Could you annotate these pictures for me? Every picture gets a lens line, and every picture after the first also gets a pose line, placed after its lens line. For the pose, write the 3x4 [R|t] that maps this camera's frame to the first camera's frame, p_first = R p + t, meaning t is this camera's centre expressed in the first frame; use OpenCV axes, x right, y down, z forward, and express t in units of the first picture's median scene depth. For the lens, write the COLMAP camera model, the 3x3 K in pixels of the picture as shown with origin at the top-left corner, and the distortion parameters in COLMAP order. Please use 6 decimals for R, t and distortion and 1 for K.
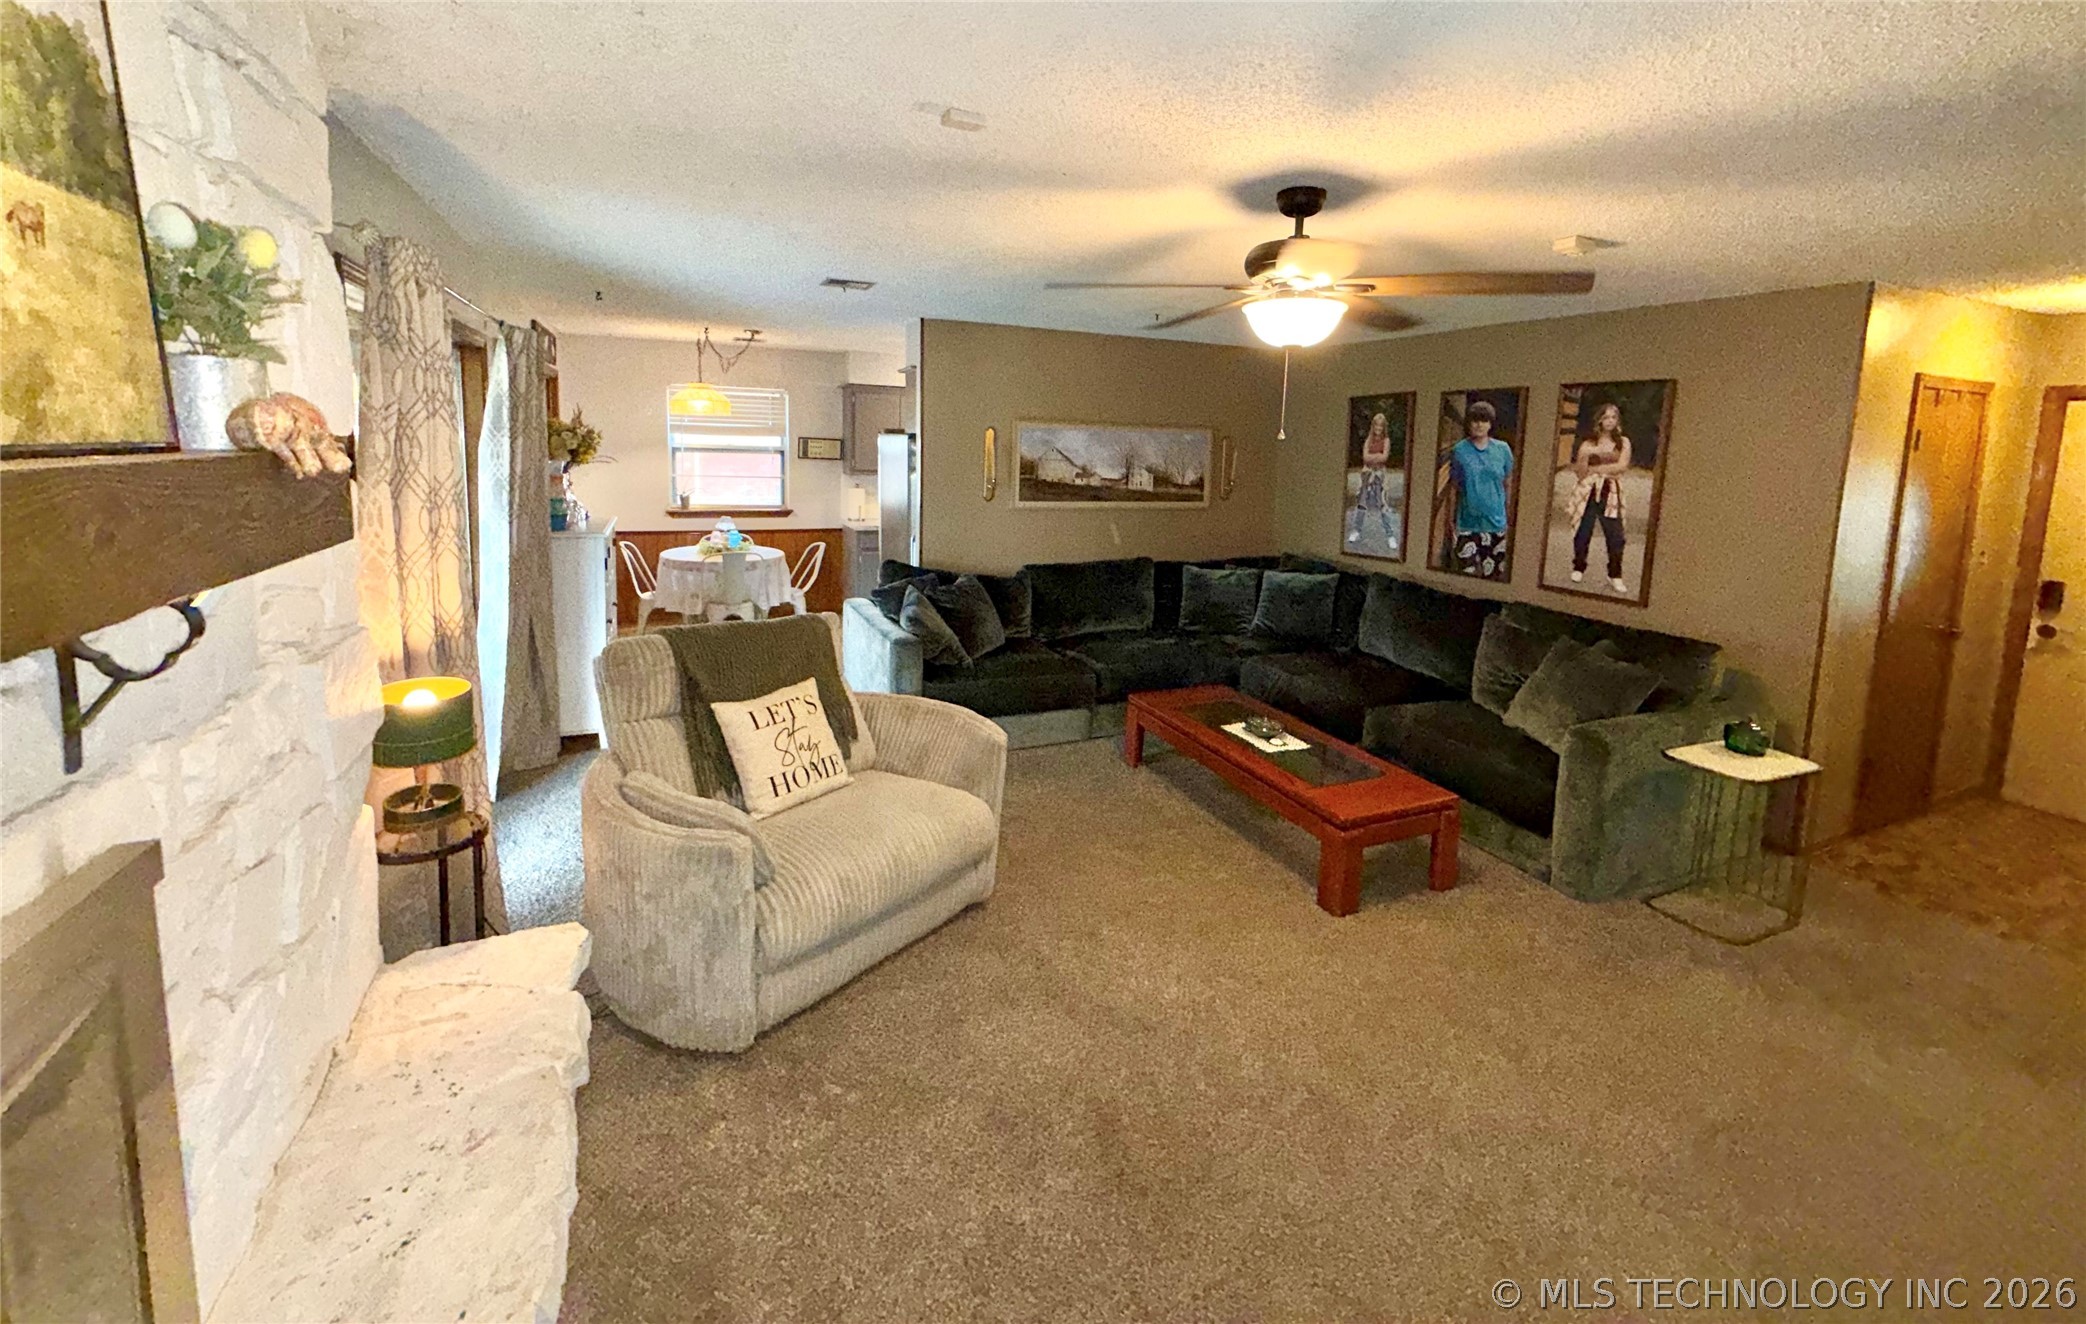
lens RADIAL K [[840.4, 0, 1041.1], [0, 840.4, 533.5], [0, 0, 1]] dist [0.005977, 0.000047]
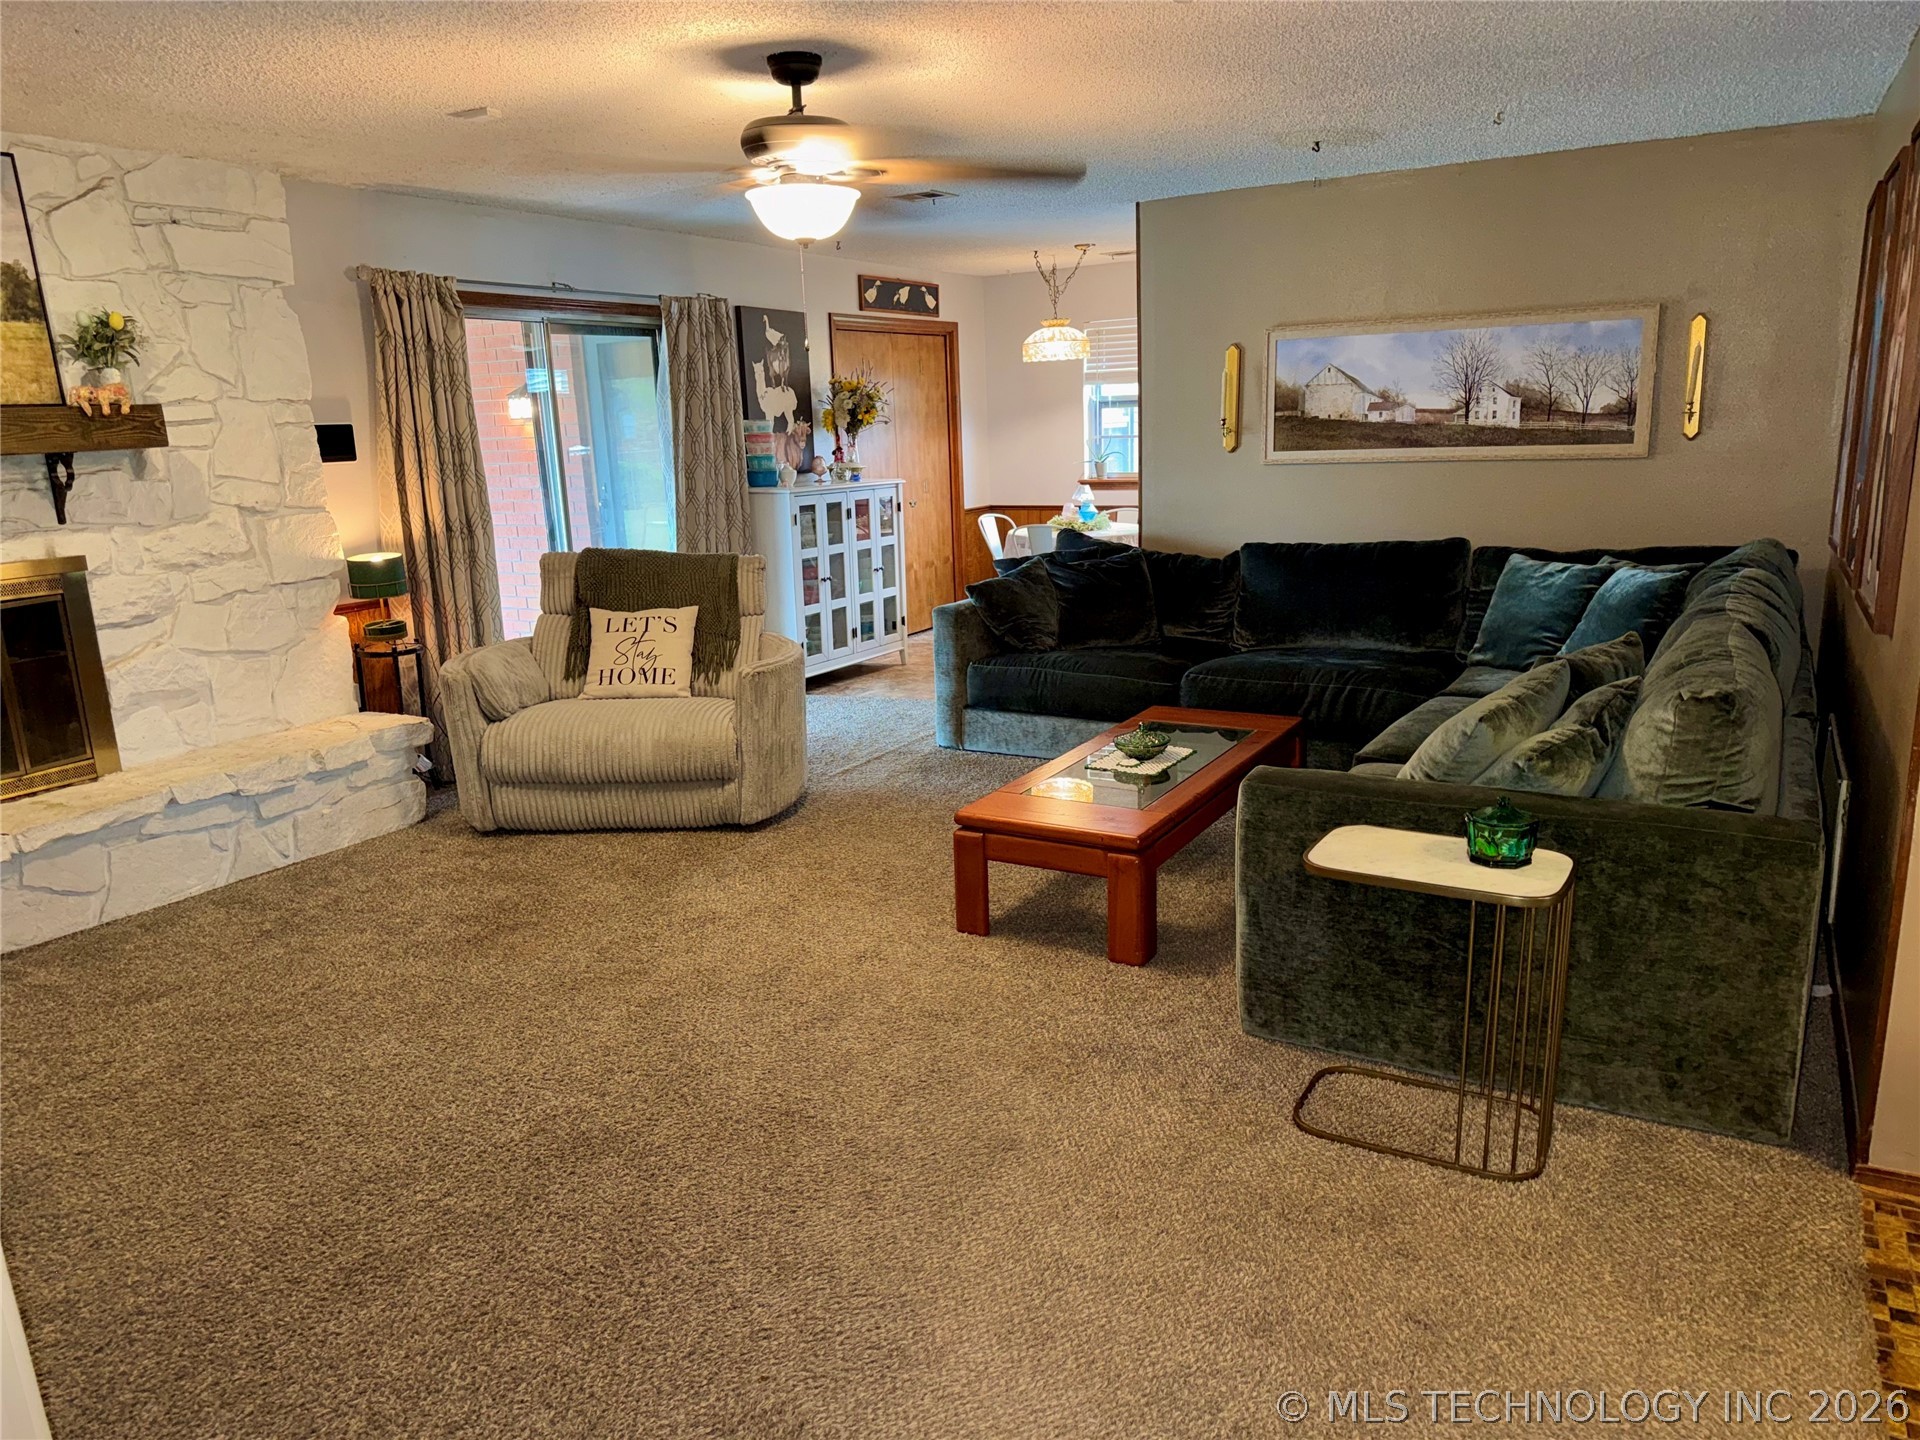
lens RADIAL K [[1341.5, 0, 957.6], [0, 1341.5, 724.6], [0, 0, 1]] dist [0.073496, -0.085808]
pose [[0.583320, 0.133330, -0.801225, 0.939007], [-0.030177, 0.989312, 0.142660, 0.042980], [0.811682, -0.059038, 0.581108, 0.161302]]
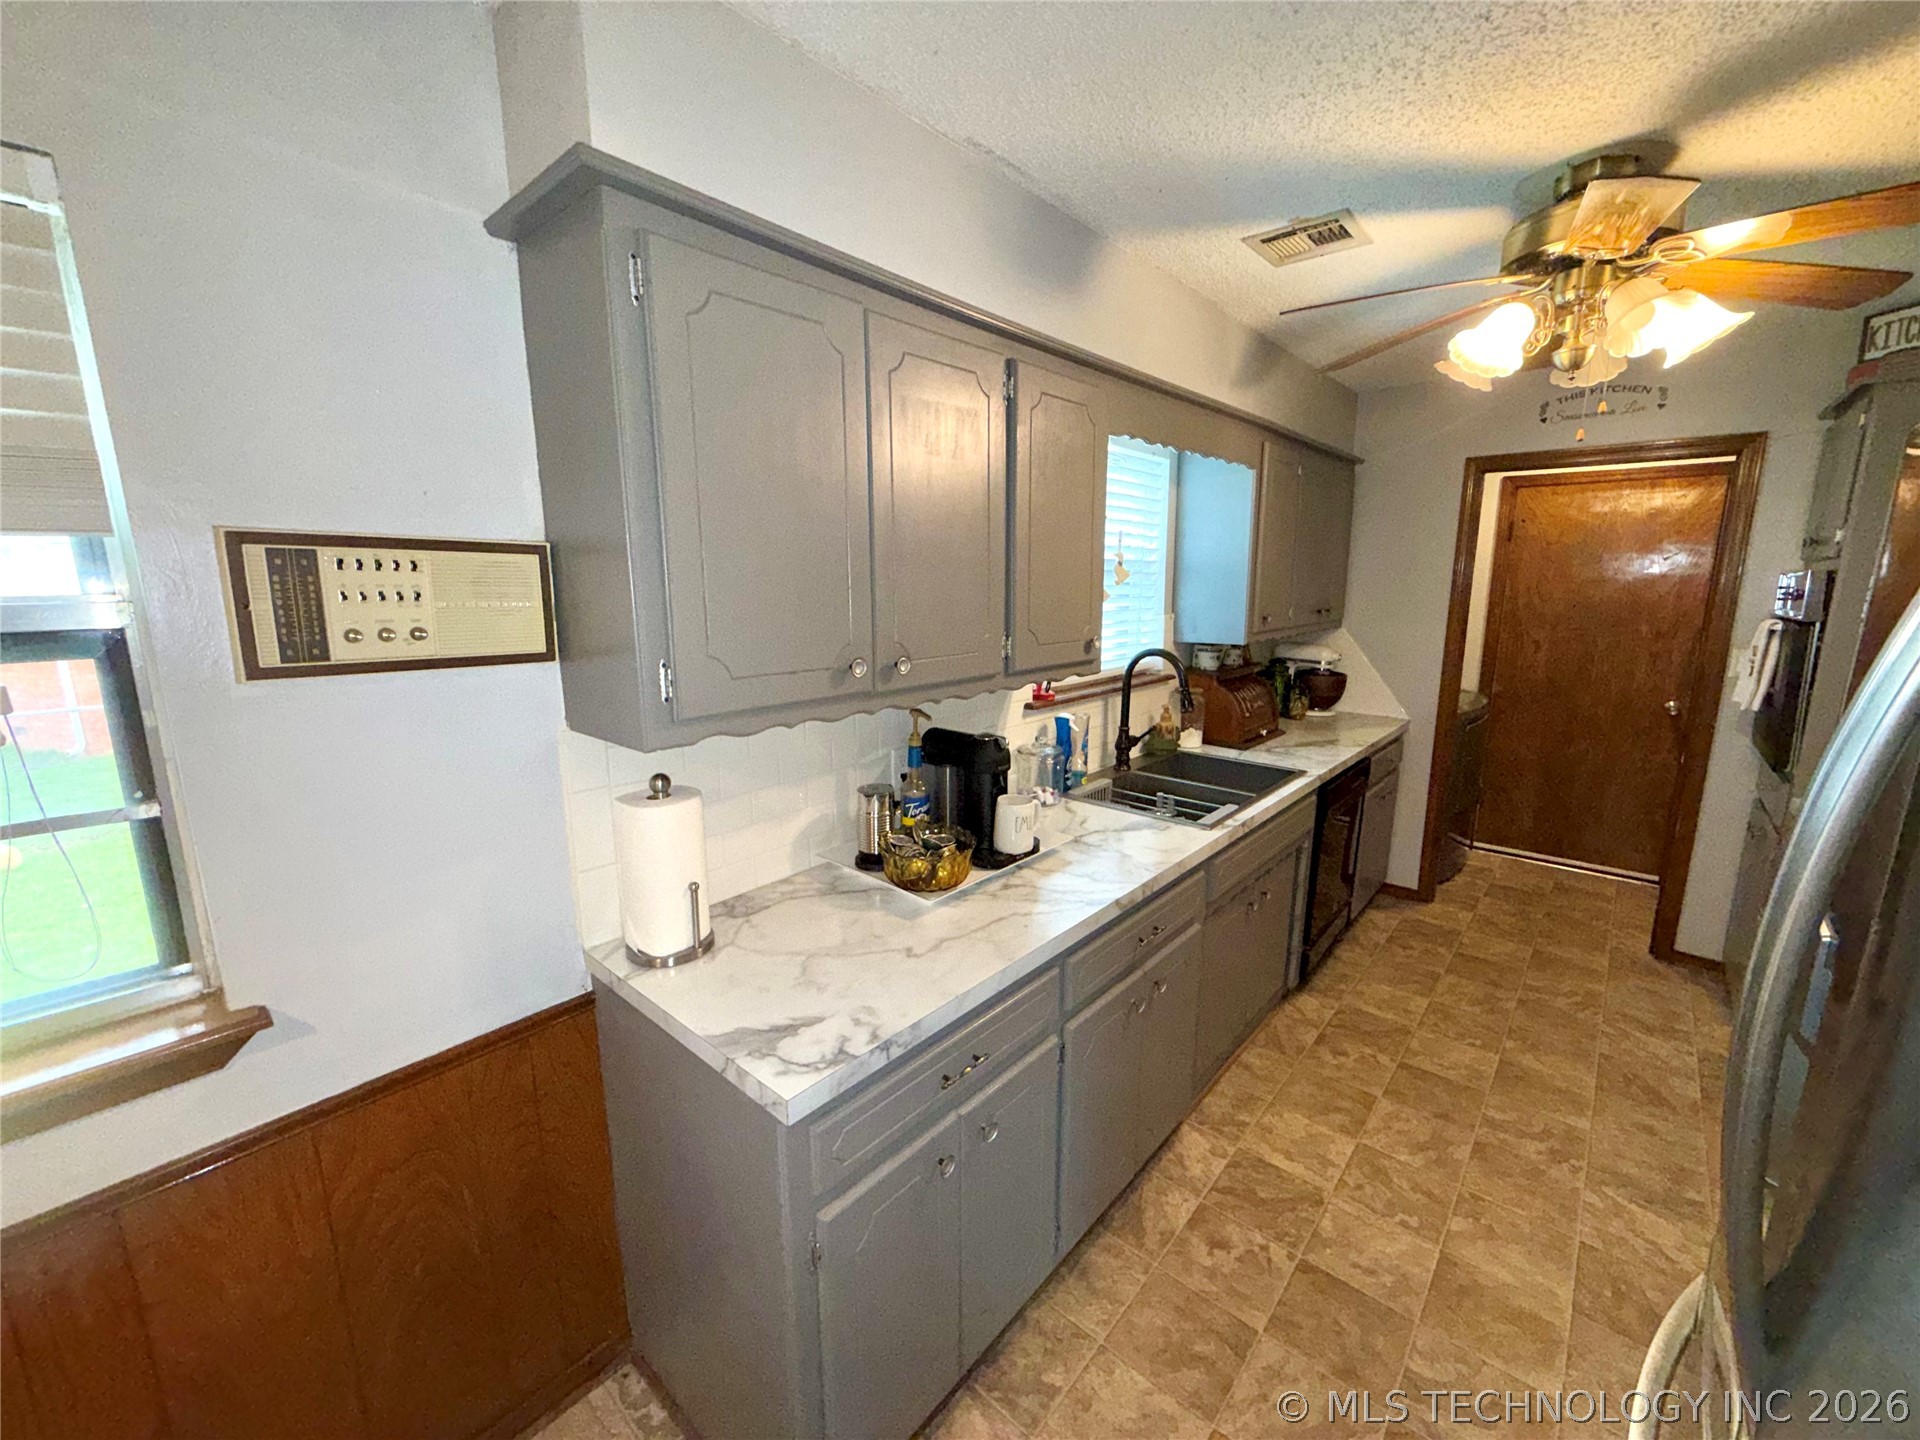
lens RADIAL K [[762.7, 0, 954.0], [0, 762.7, 719.8], [0, 0, 1]] dist [0.000443, -0.000927]
pose [[0.913035, -0.112039, 0.392192, -0.392861], [0.075970, 0.991421, 0.106363, -0.149107], [-0.400744, -0.067318, 0.913713, 1.394556]]
